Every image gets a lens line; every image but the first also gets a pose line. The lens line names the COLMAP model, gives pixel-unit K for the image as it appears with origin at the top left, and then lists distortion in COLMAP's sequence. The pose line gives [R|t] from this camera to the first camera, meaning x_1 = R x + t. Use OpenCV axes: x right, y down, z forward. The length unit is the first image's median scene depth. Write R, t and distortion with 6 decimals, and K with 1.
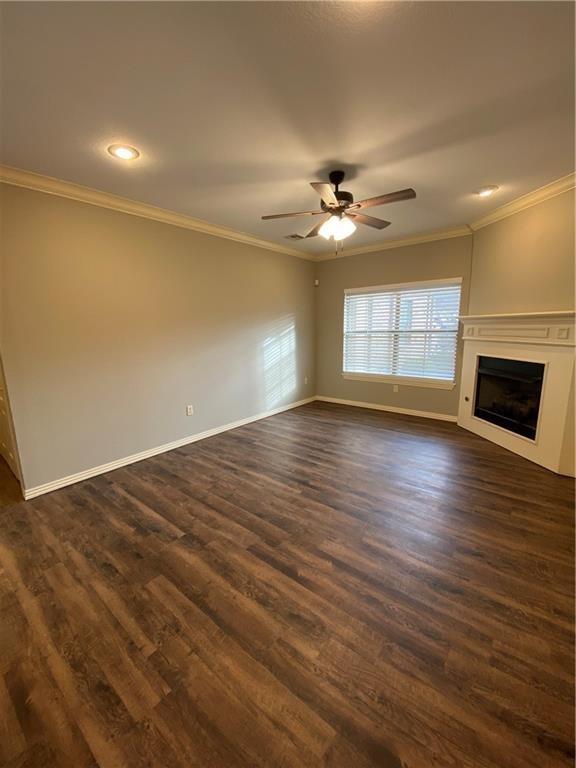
lens RADIAL K [[307.7, 0, 288.0], [0, 307.7, 384.0], [0, 0, 1]] dist [0.003132, -0.013072]
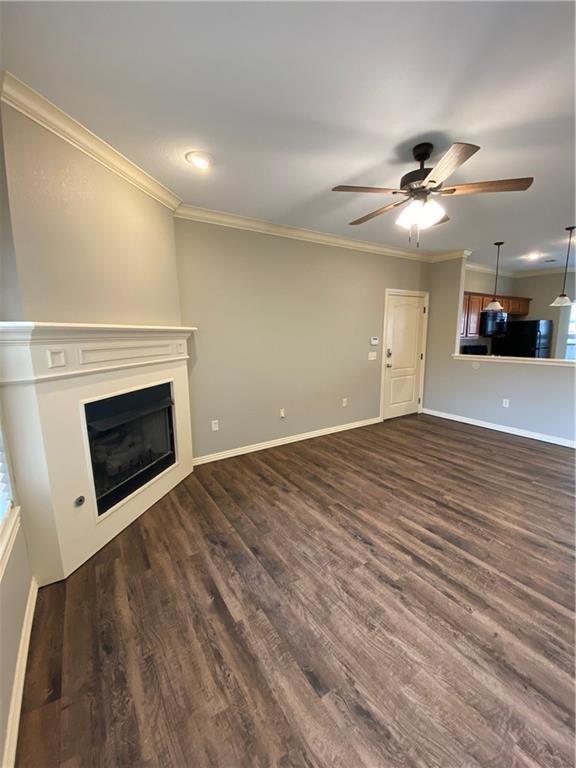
lens RADIAL K [[307.7, 0, 288.0], [0, 307.7, 384.0], [0, 0, 1]] dist [0.003132, -0.013072]
pose [[-0.946465, -0.021594, 0.322083, 0.201737], [0.088277, 0.942412, 0.322593, -0.355319], [-0.310501, 0.333755, -0.890054, 1.861394]]
